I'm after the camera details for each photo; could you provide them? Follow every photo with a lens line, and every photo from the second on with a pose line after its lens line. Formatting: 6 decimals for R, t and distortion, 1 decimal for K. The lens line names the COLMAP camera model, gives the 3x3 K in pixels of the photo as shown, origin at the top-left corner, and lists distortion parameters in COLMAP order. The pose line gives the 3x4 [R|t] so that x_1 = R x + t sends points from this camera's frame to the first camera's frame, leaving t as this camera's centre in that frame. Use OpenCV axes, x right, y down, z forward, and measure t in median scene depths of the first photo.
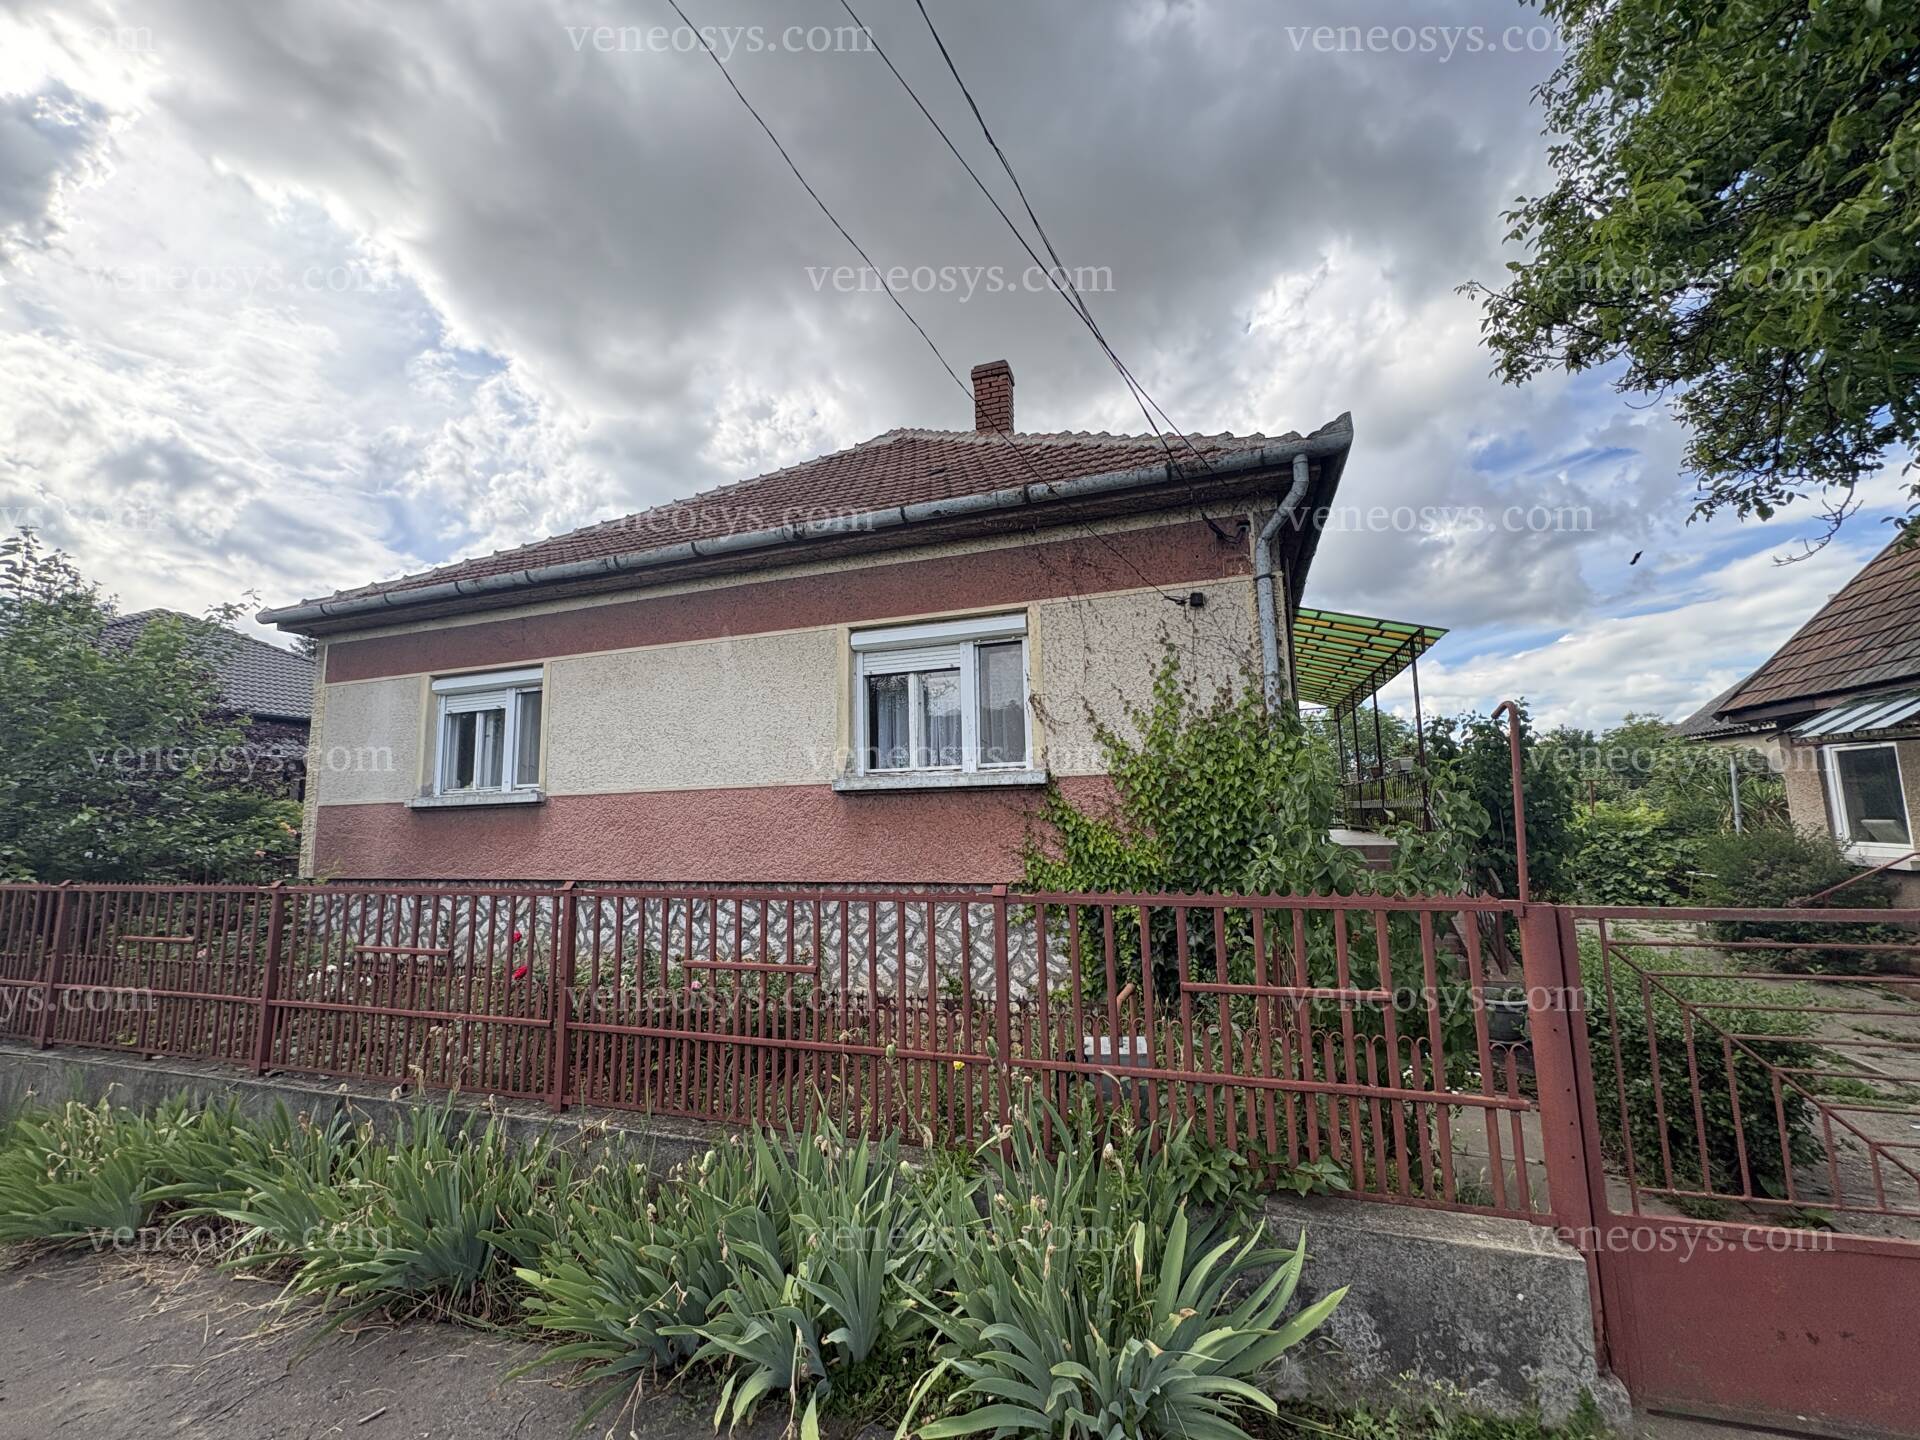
lens RADIAL K [[765.9, 0, 968.2], [0, 765.9, 711.0], [0, 0, 1]] dist [0.000082, -0.000023]
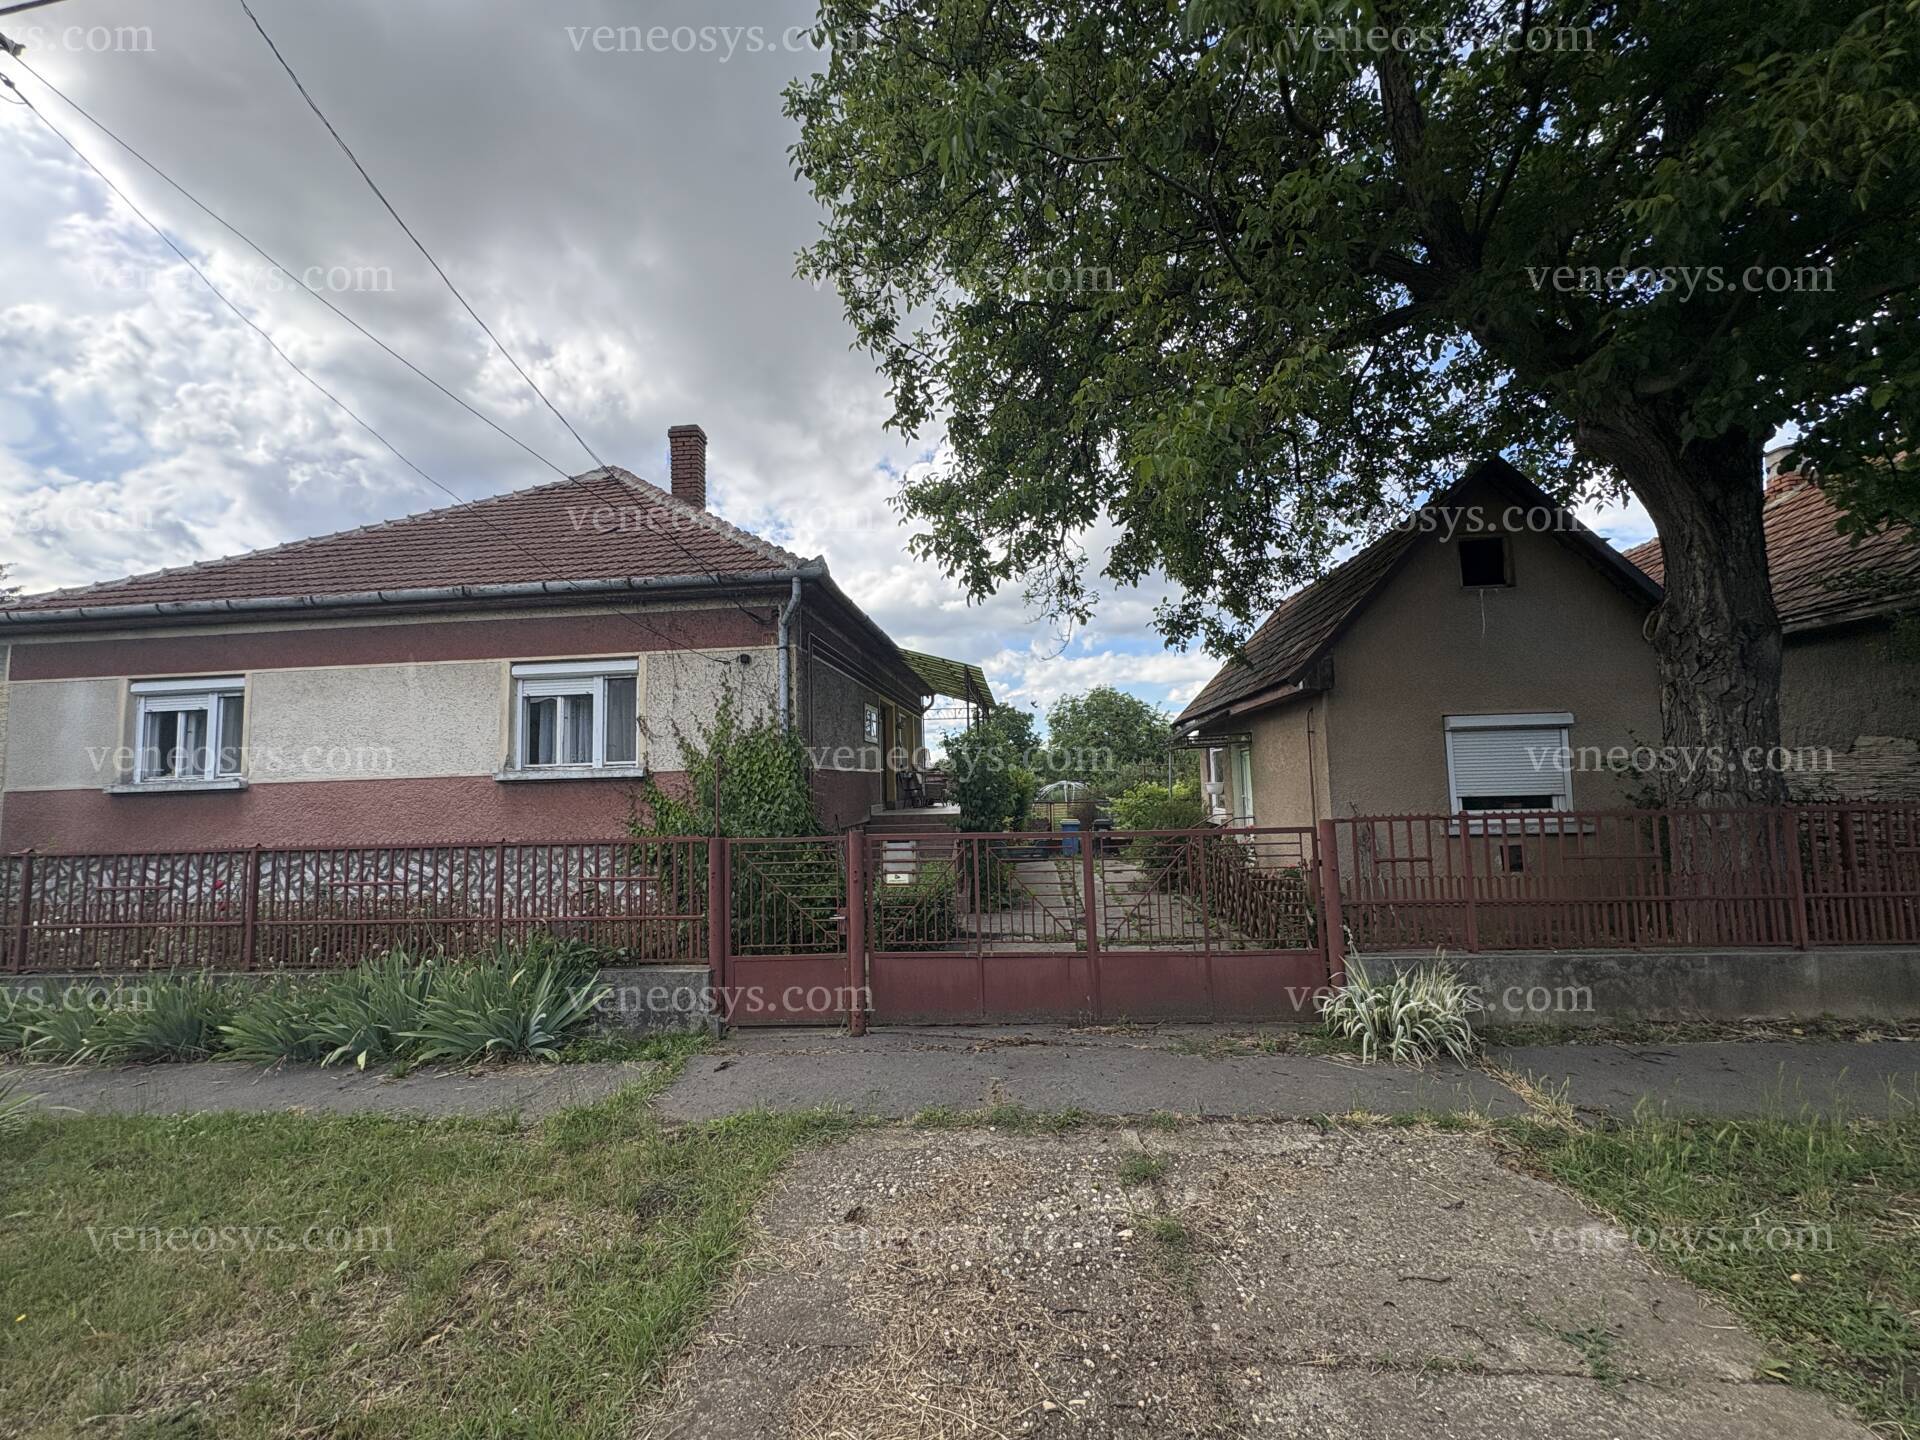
lens RADIAL K [[761.6, 0, 960.1], [0, 761.6, 721.4], [0, 0, 1]] dist [0.000015, -0.000115]
pose [[0.971257, 0.017164, 0.237414, 0.256679], [-0.027080, 0.998889, 0.038569, -0.064758], [-0.236489, -0.043890, 0.970642, -0.435841]]
